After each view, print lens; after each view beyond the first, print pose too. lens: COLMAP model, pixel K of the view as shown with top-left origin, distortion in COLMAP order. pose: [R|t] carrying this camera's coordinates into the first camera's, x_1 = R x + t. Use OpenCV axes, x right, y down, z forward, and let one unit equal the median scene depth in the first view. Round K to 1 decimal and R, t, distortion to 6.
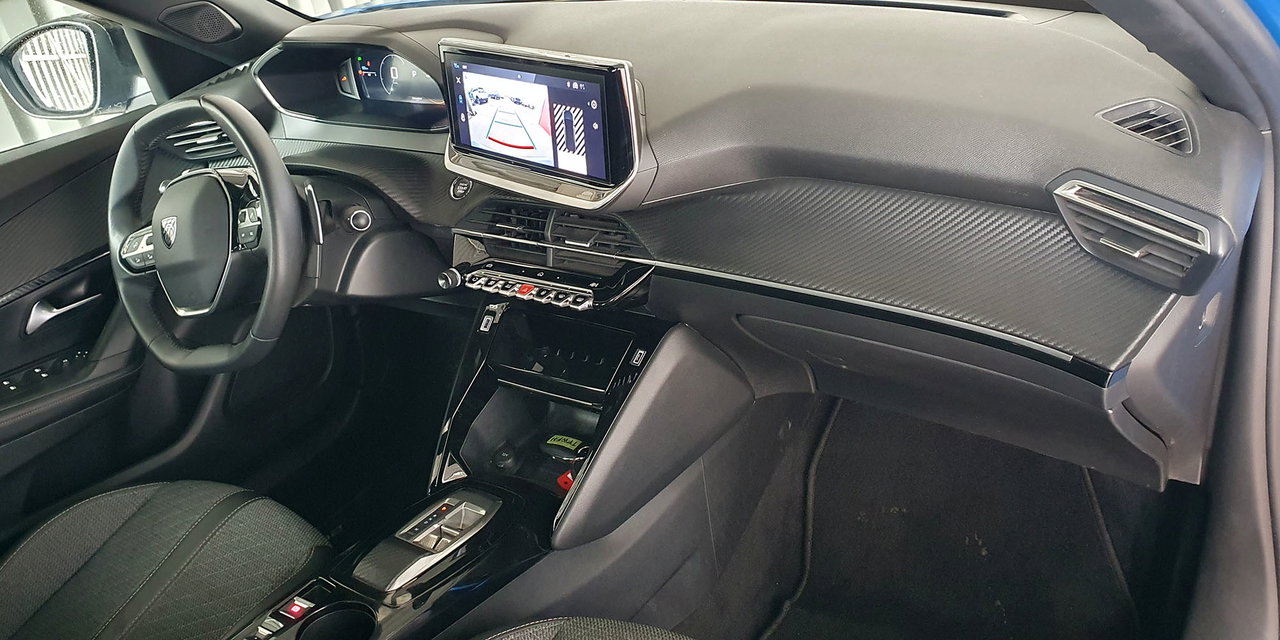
lens RADIAL K [[1064.5, 0, 643.3], [0, 1064.5, 323.3], [0, 0, 1]] dist [0.073665, -0.136582]
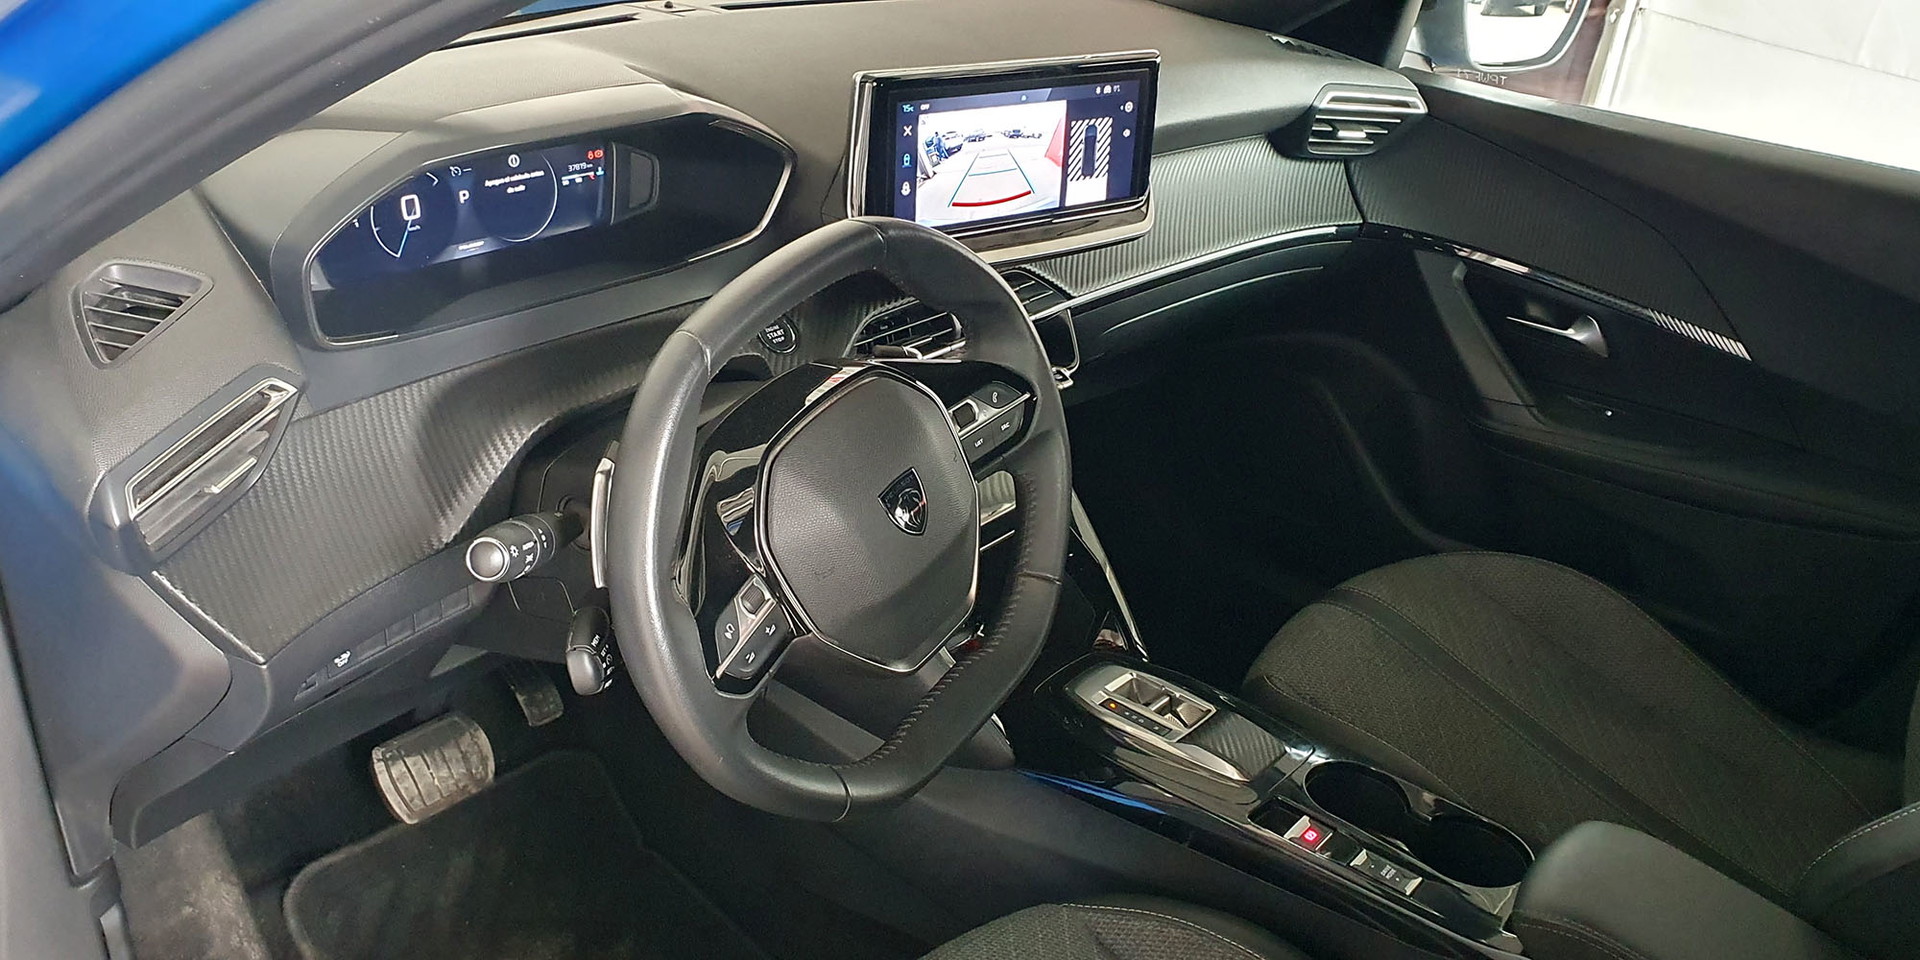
lens RADIAL K [[1596.7, 0, 954.9], [0, 1596.7, 490.5], [0, 0, 1]] dist [0.073665, -0.136582]
pose [[0.065214, -0.330078, 0.941698, -1.255754], [0.359679, 0.888046, 0.286364, -0.325943], [-0.930794, 0.320034, 0.176635, 0.941072]]
